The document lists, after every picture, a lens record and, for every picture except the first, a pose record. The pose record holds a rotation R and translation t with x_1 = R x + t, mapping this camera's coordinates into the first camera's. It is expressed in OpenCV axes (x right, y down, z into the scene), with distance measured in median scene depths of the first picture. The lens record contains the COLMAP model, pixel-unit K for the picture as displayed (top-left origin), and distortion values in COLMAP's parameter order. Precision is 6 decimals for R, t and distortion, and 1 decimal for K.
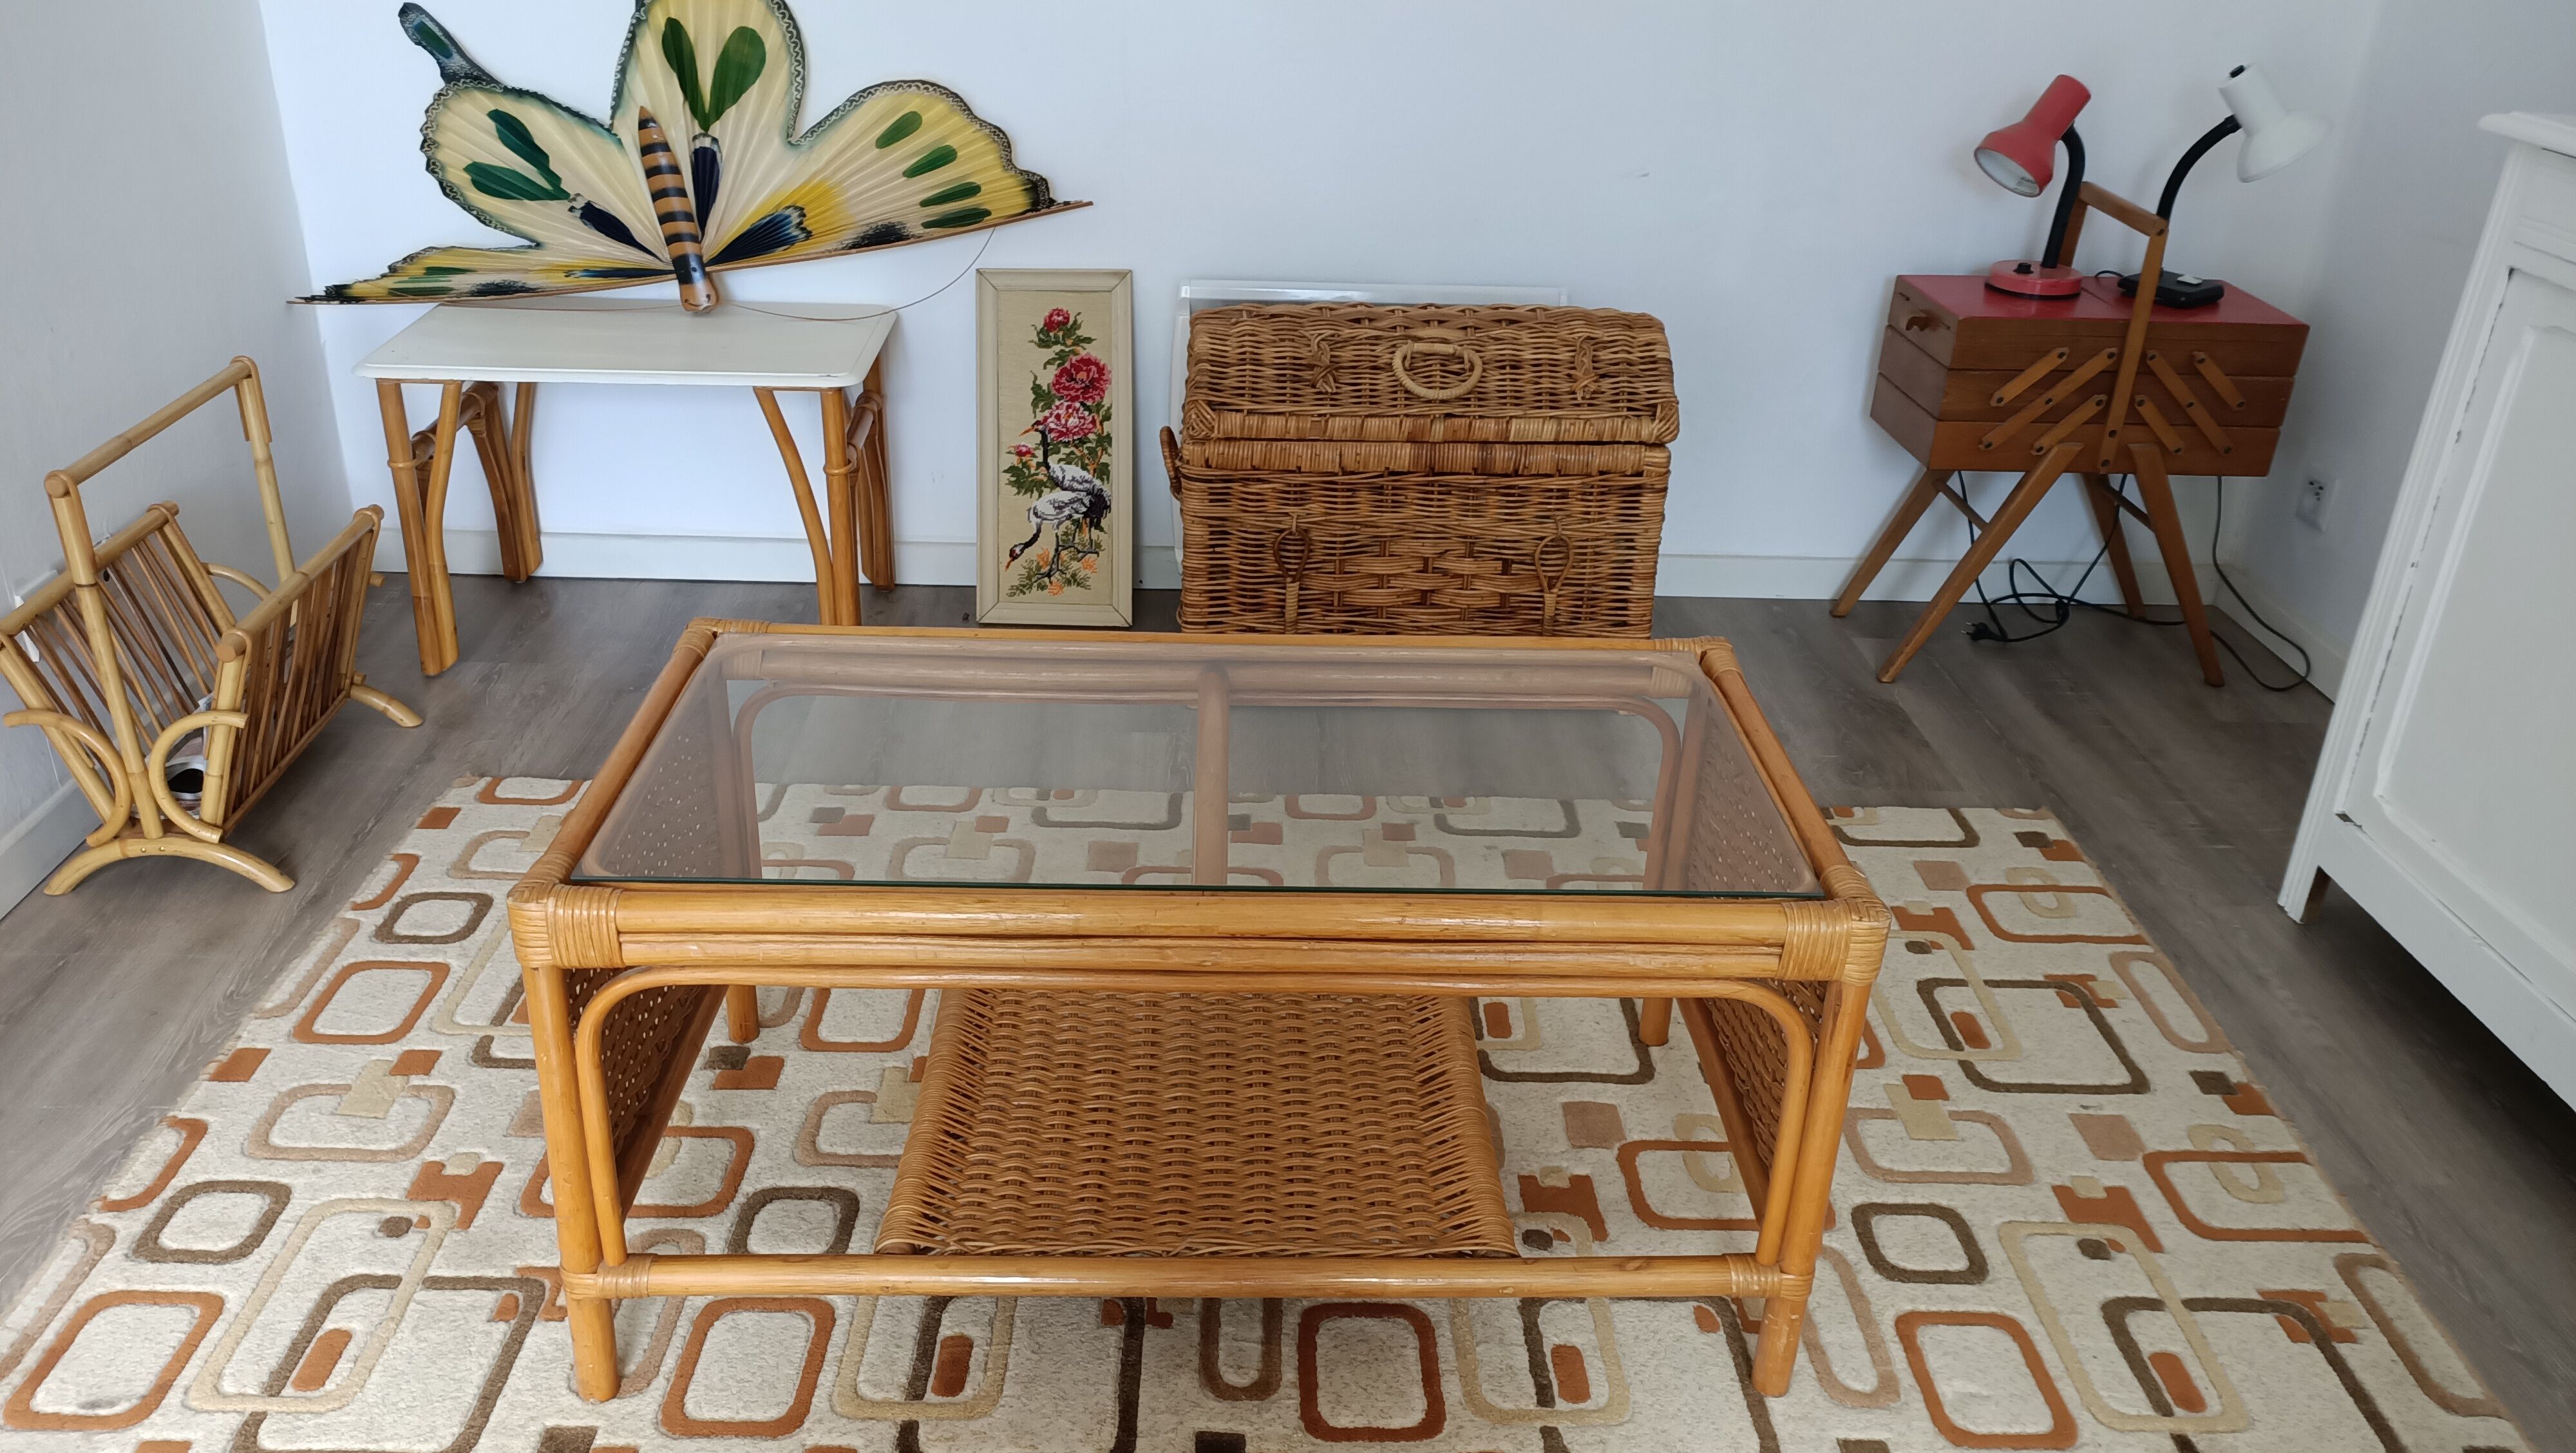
lens RADIAL K [[1939.0, 0, 1286.6], [0, 1939.0, 732.6], [0, 0, 1]] dist [0.062038, -0.072180]
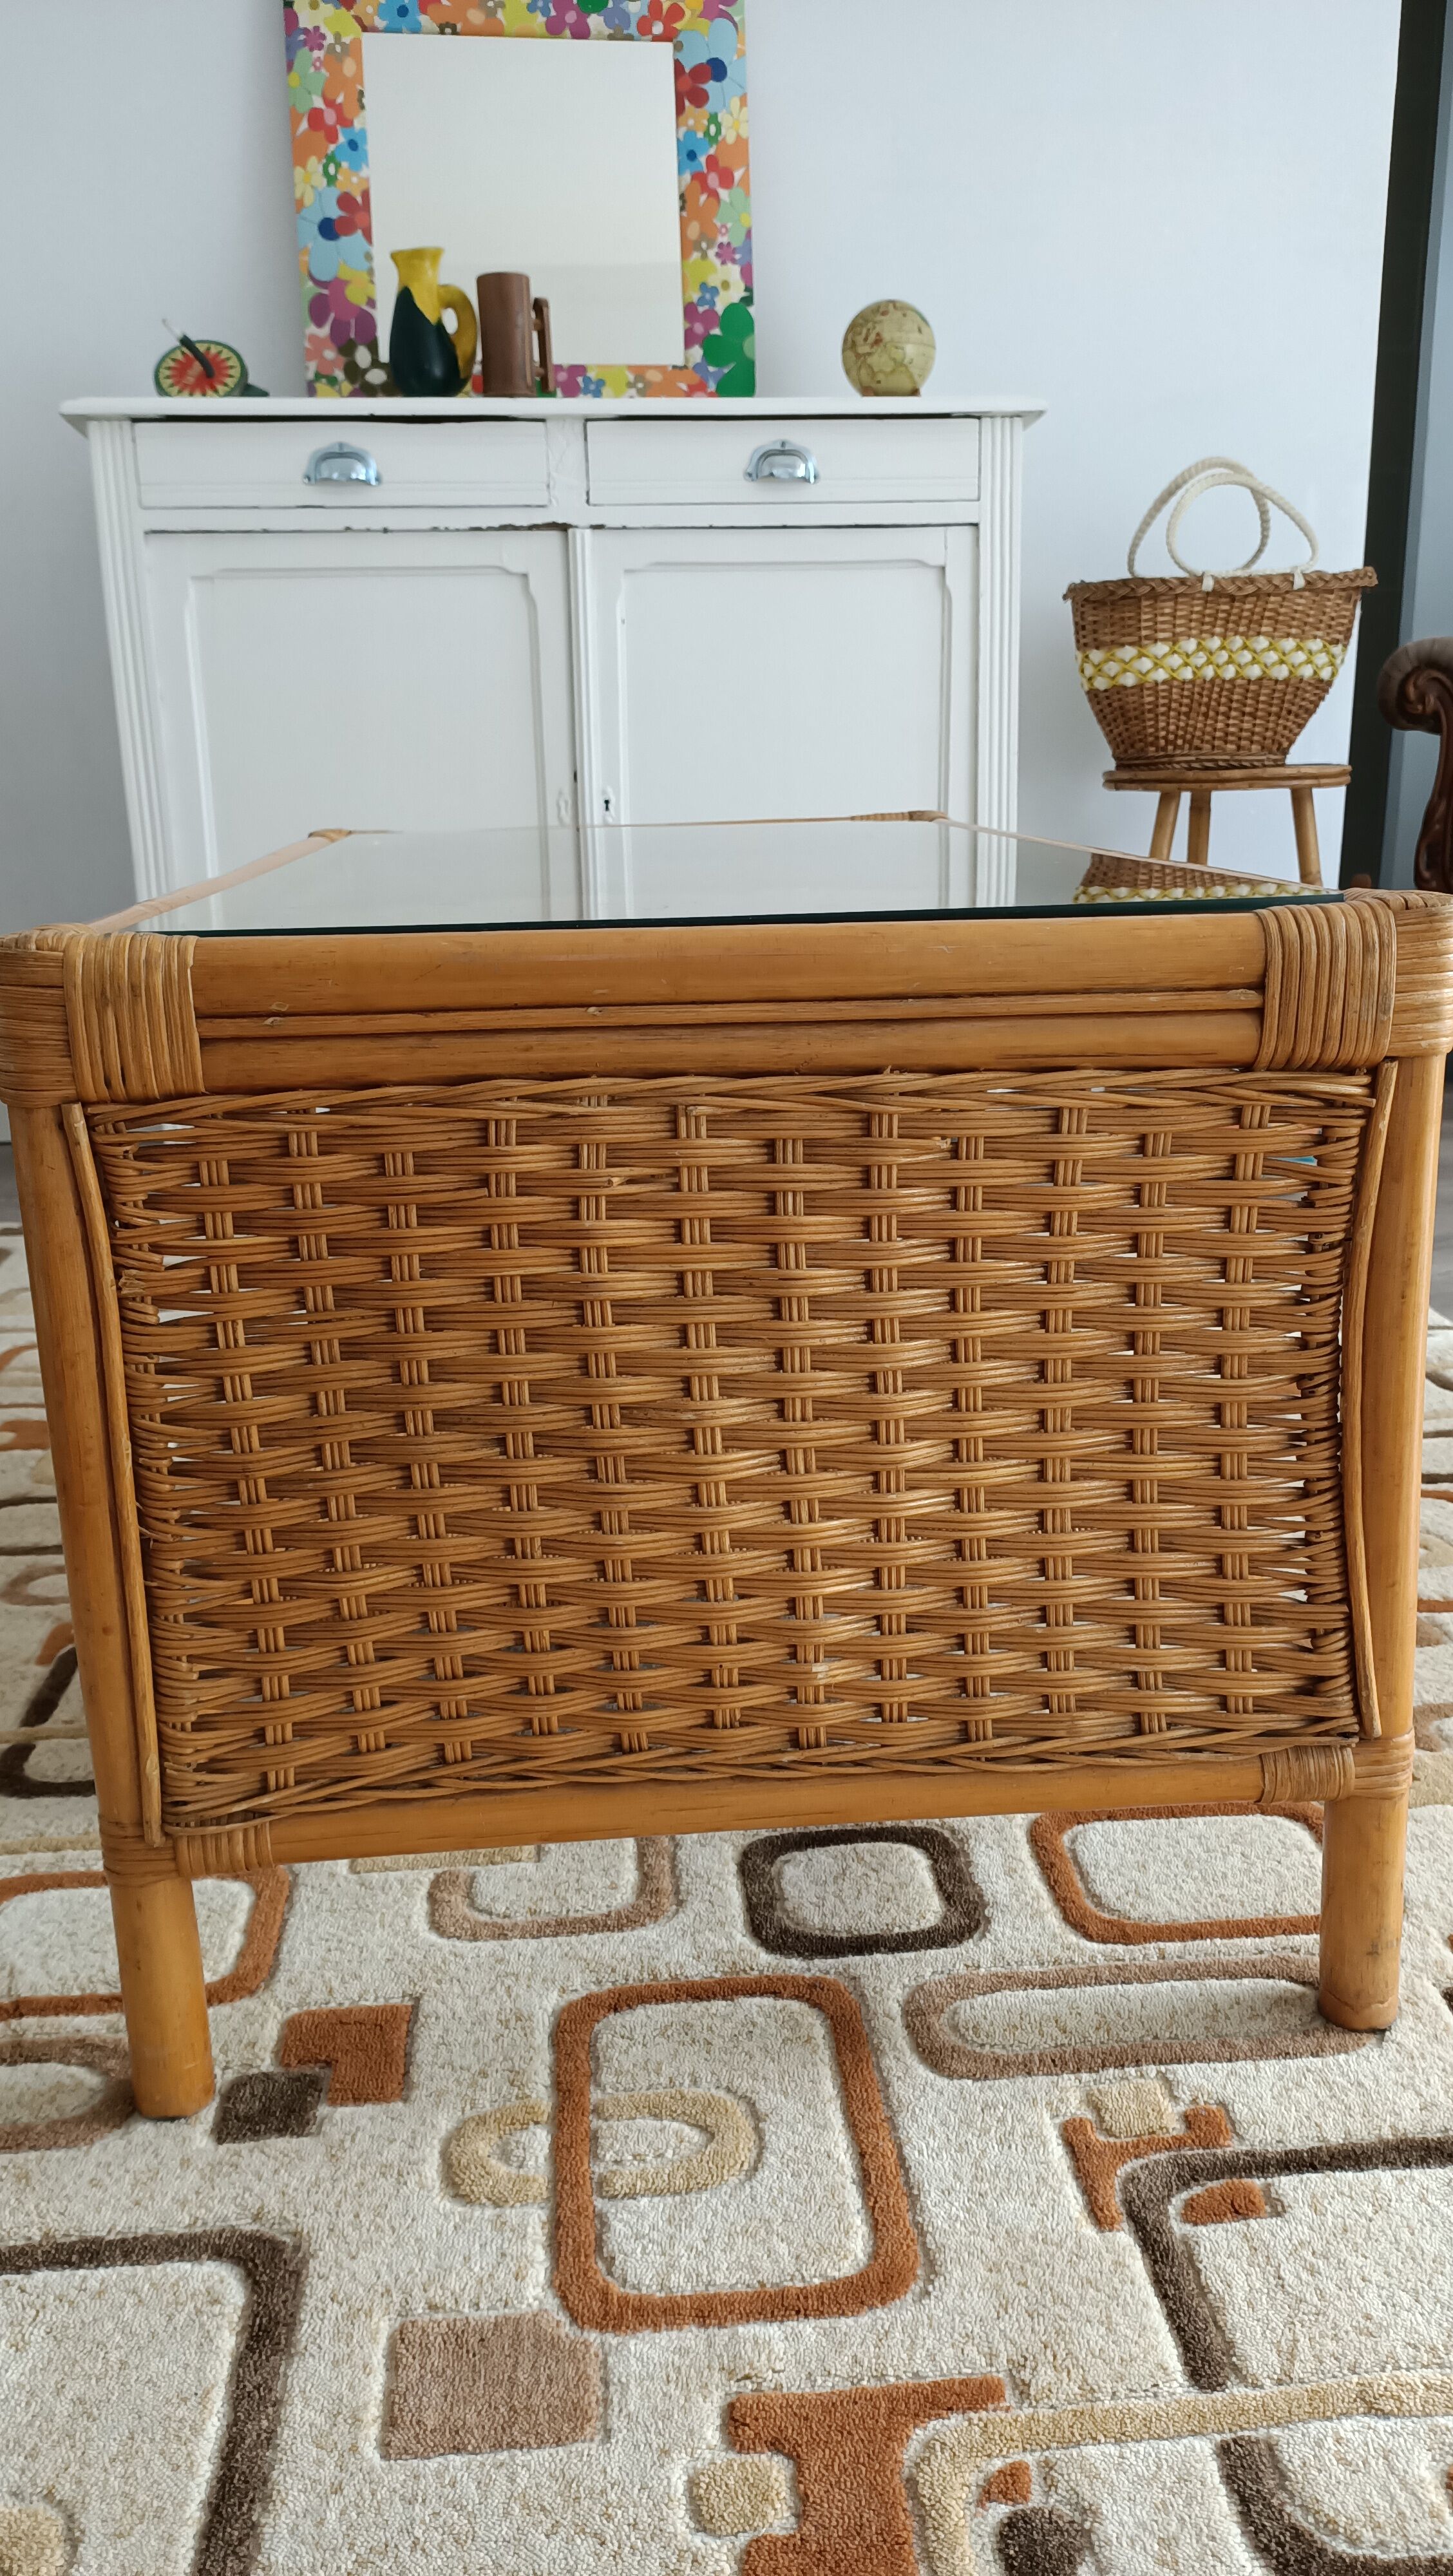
lens RADIAL K [[1939.0, 0, 730.8], [0, 1939.0, 1279.8], [0, 0, 1]] dist [0.062038, -0.072180]
pose [[-0.069063, -0.289708, 0.954620, -0.475483], [0.452208, 0.843858, 0.288810, -0.034600], [-0.889235, 0.451633, 0.072729, 0.621717]]
